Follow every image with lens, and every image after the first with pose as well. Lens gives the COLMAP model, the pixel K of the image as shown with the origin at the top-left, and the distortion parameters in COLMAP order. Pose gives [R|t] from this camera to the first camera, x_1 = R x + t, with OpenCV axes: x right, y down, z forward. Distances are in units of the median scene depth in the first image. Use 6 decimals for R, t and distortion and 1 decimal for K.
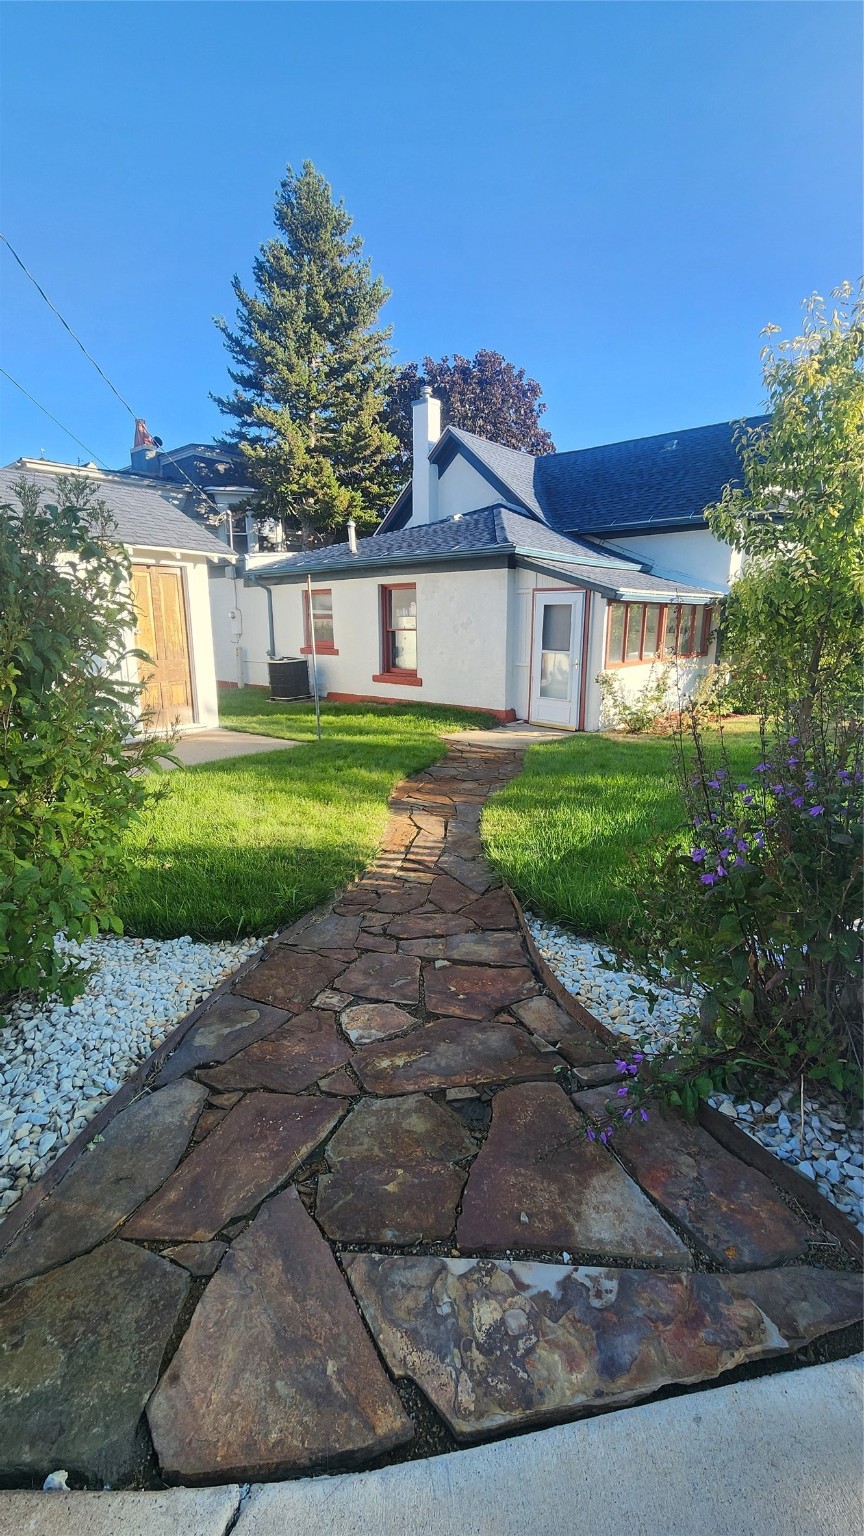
lens RADIAL K [[633.3, 0, 436.8], [0, 633.3, 759.3], [0, 0, 1]] dist [-0.000074, -0.000003]
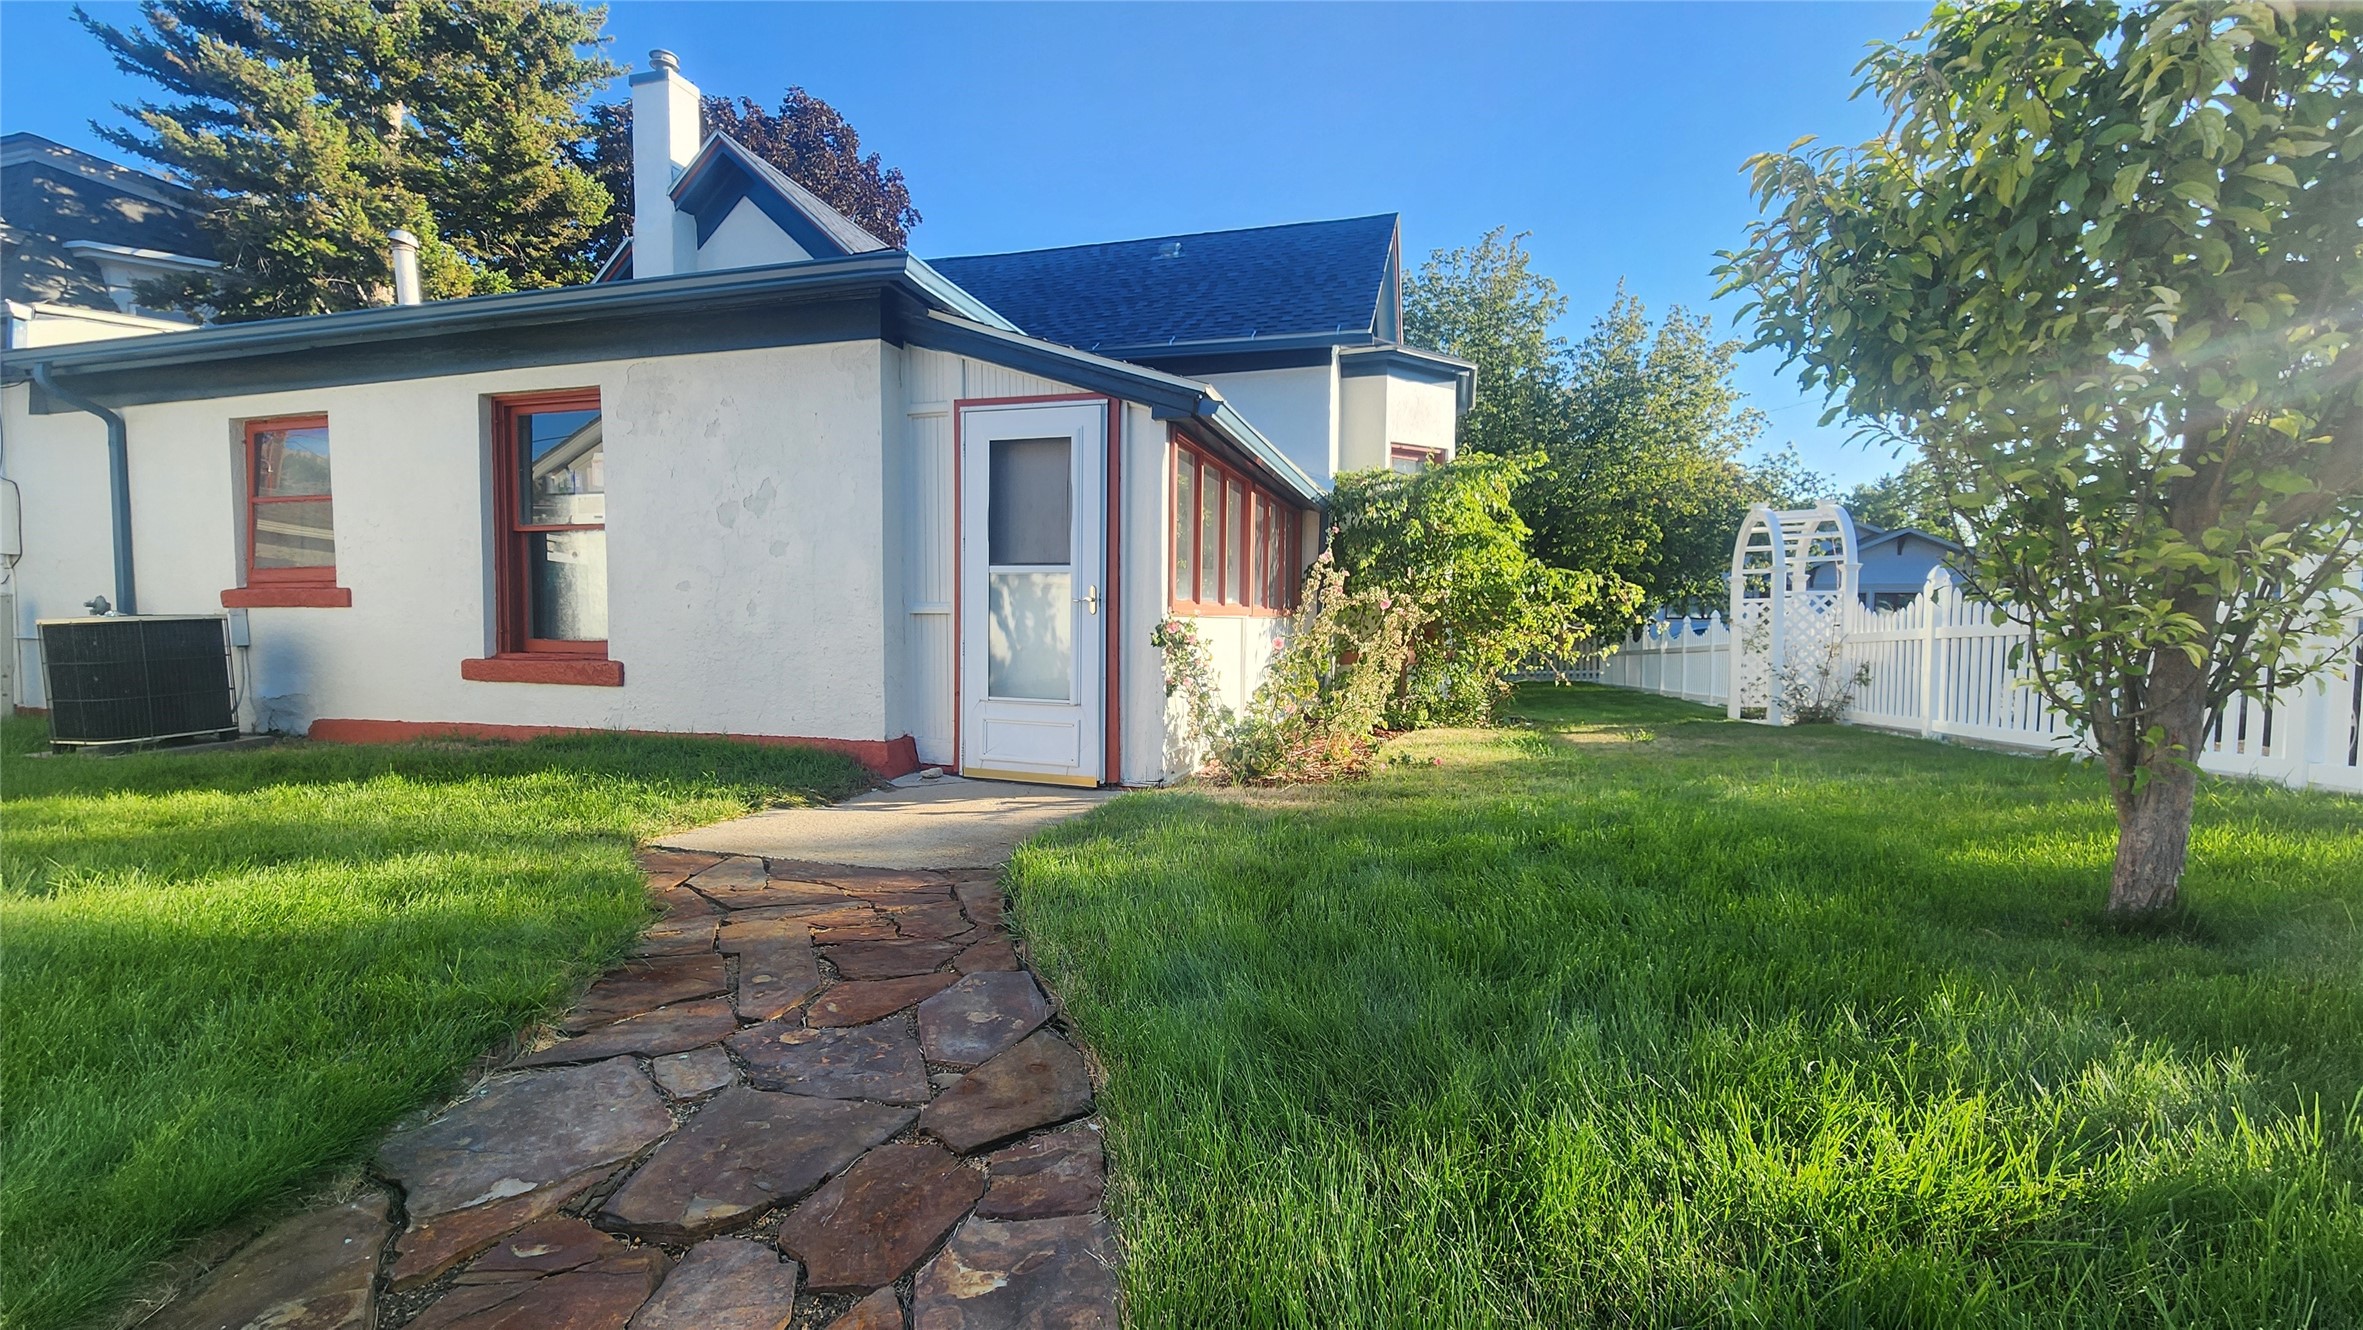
lens RADIAL K [[974.3, 0, 1177.4], [0, 974.3, 659.4], [0, 0, 1]] dist [-0.000074, -0.000003]
pose [[0.909403, -0.012911, 0.415716, 0.023025], [0.085484, 0.983981, -0.156442, -0.017467], [-0.407037, 0.177806, 0.895939, 0.322968]]
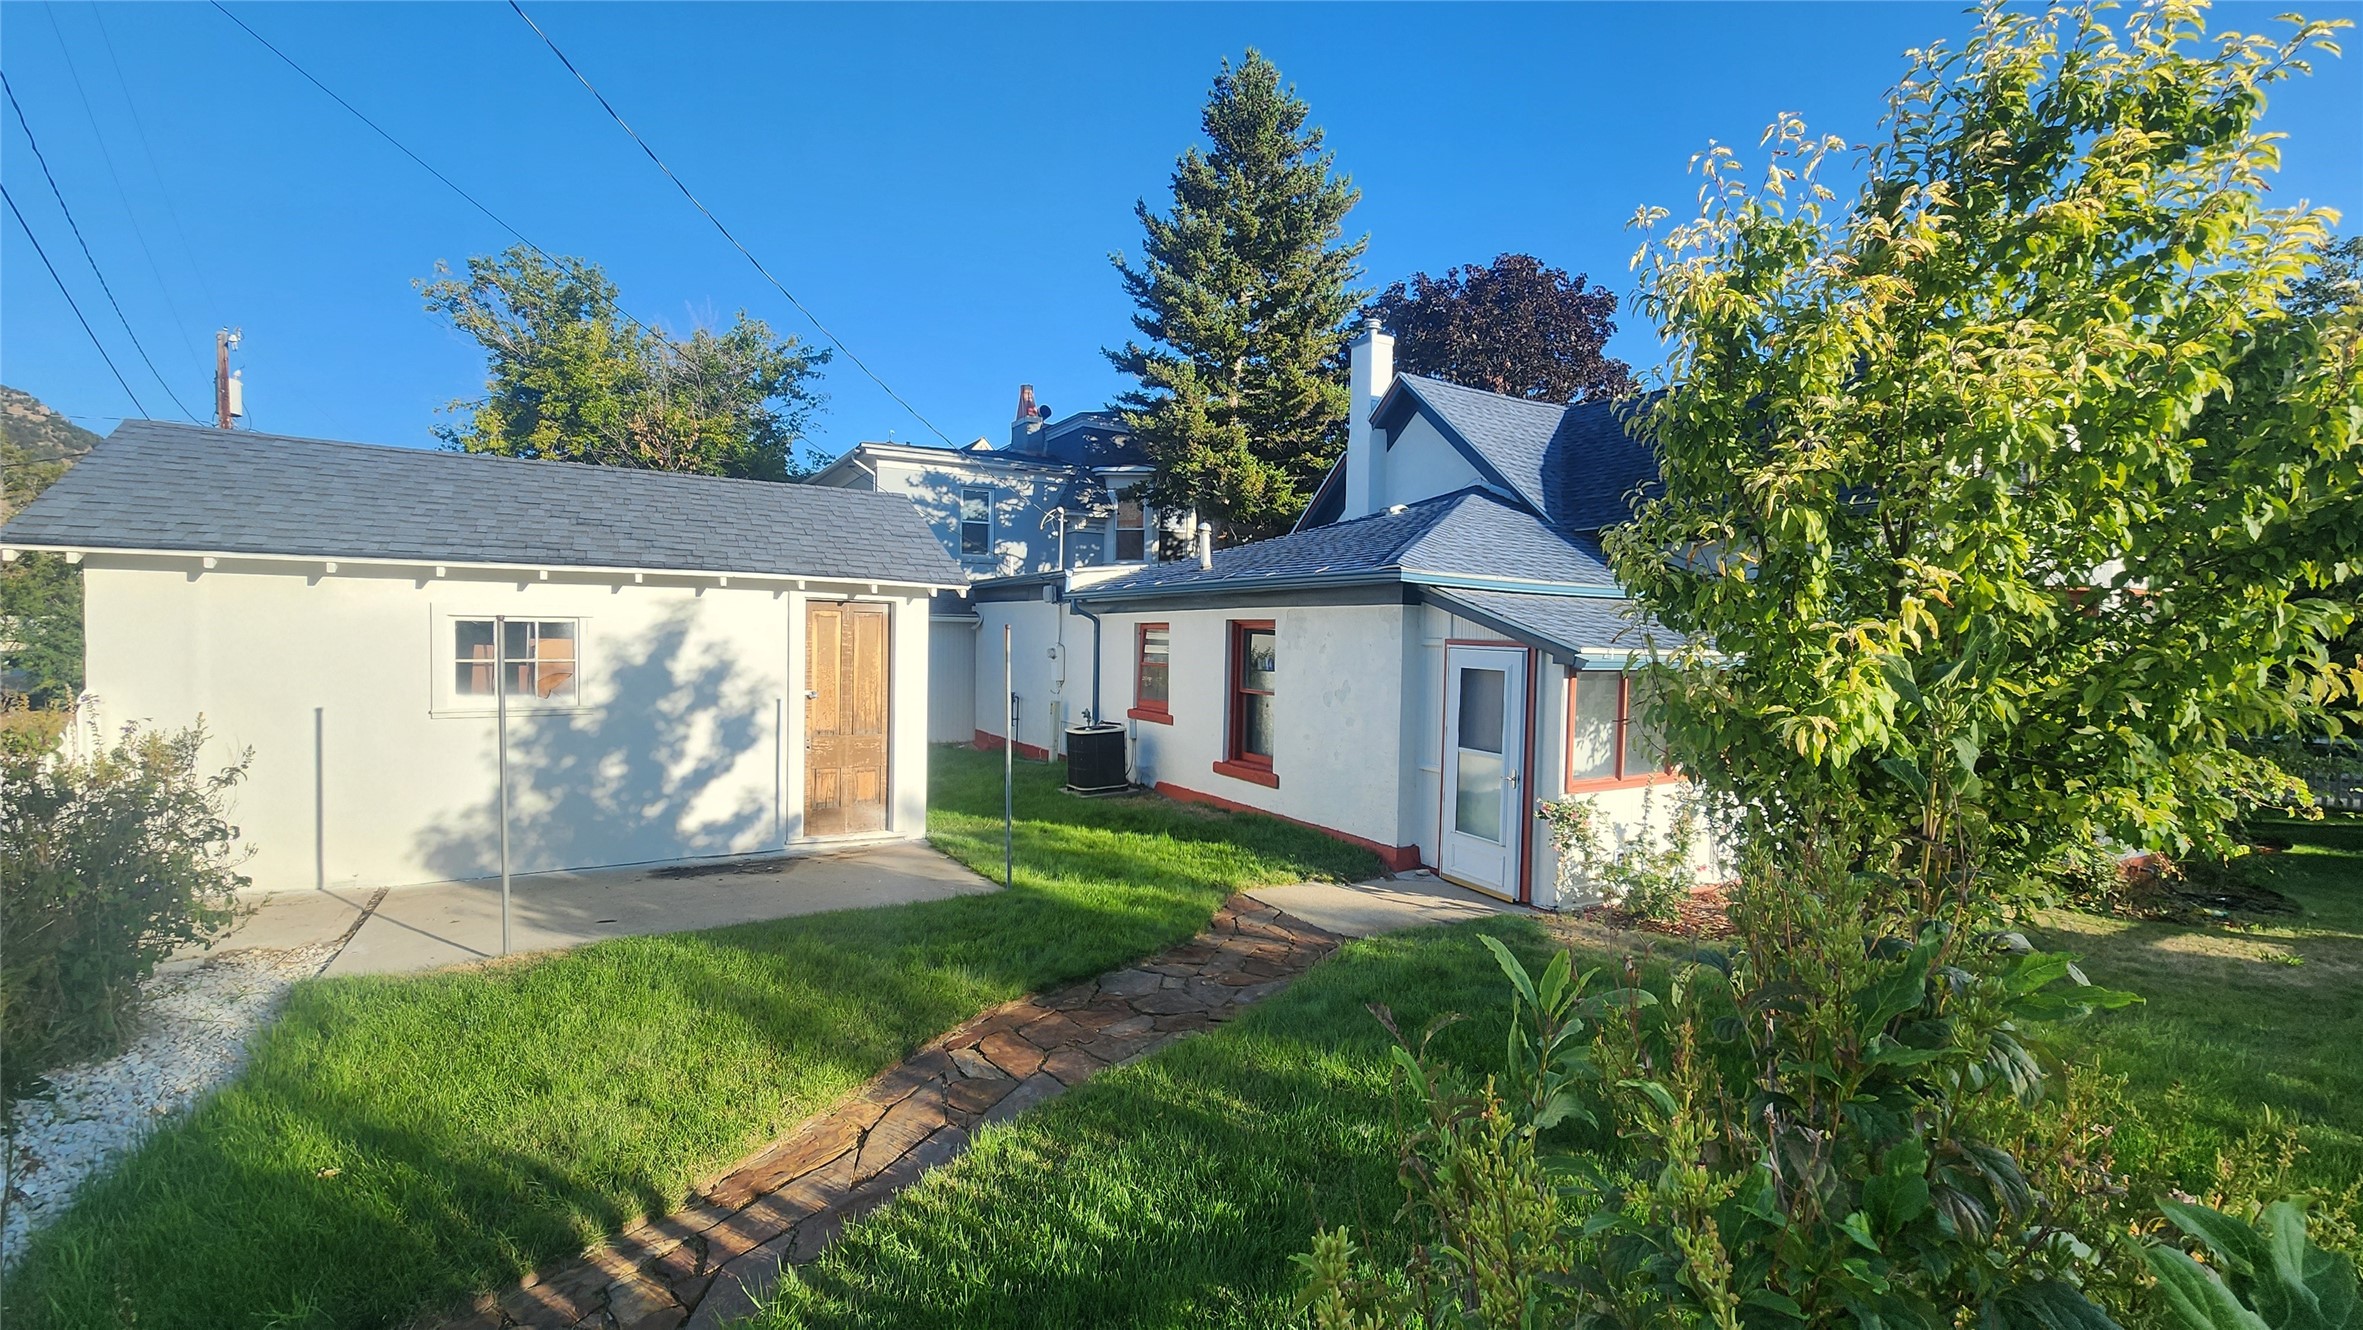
lens RADIAL K [[974.3, 0, 1177.4], [0, 974.3, 659.4], [0, 0, 1]] dist [-0.000074, -0.000003]
pose [[0.945168, 0.030958, -0.325113, 0.142239], [-0.092385, 0.980181, -0.175244, -0.050761], [0.313244, 0.195671, 0.929296, 0.072840]]
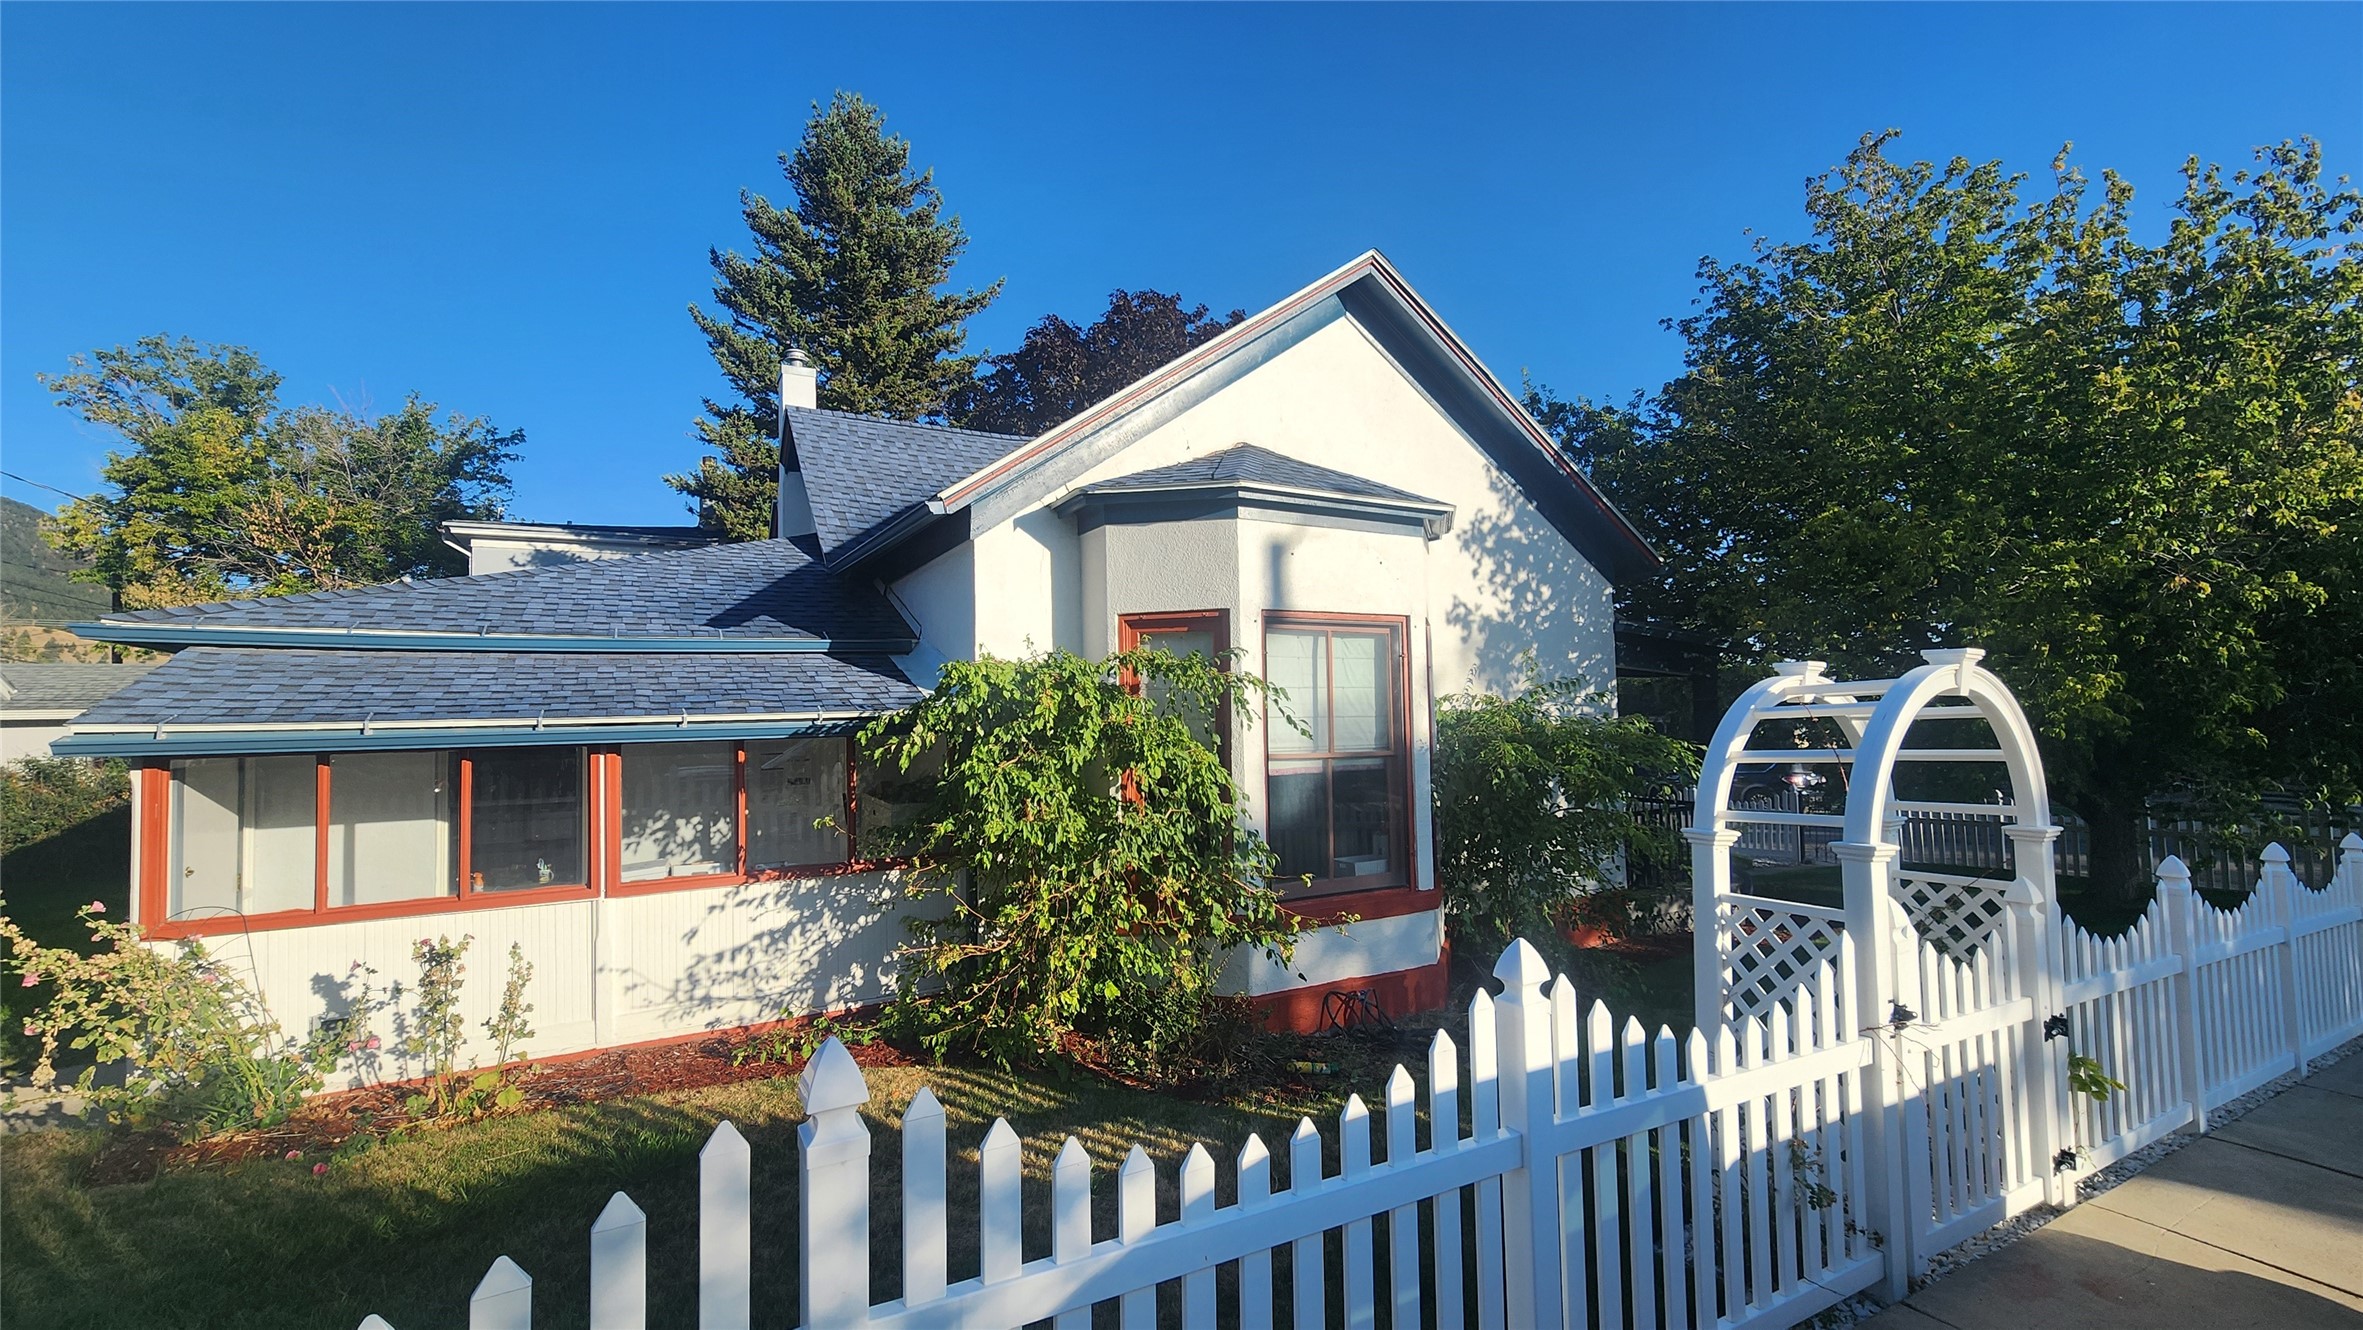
lens RADIAL K [[974.3, 0, 1177.4], [0, 974.3, 659.4], [0, 0, 1]] dist [-0.000074, -0.000003]
pose [[0.938217, -0.033068, -0.344465, 0.654534], [-0.060038, 0.964773, -0.256142, -0.121697], [0.340801, 0.260997, 0.903181, 0.434270]]
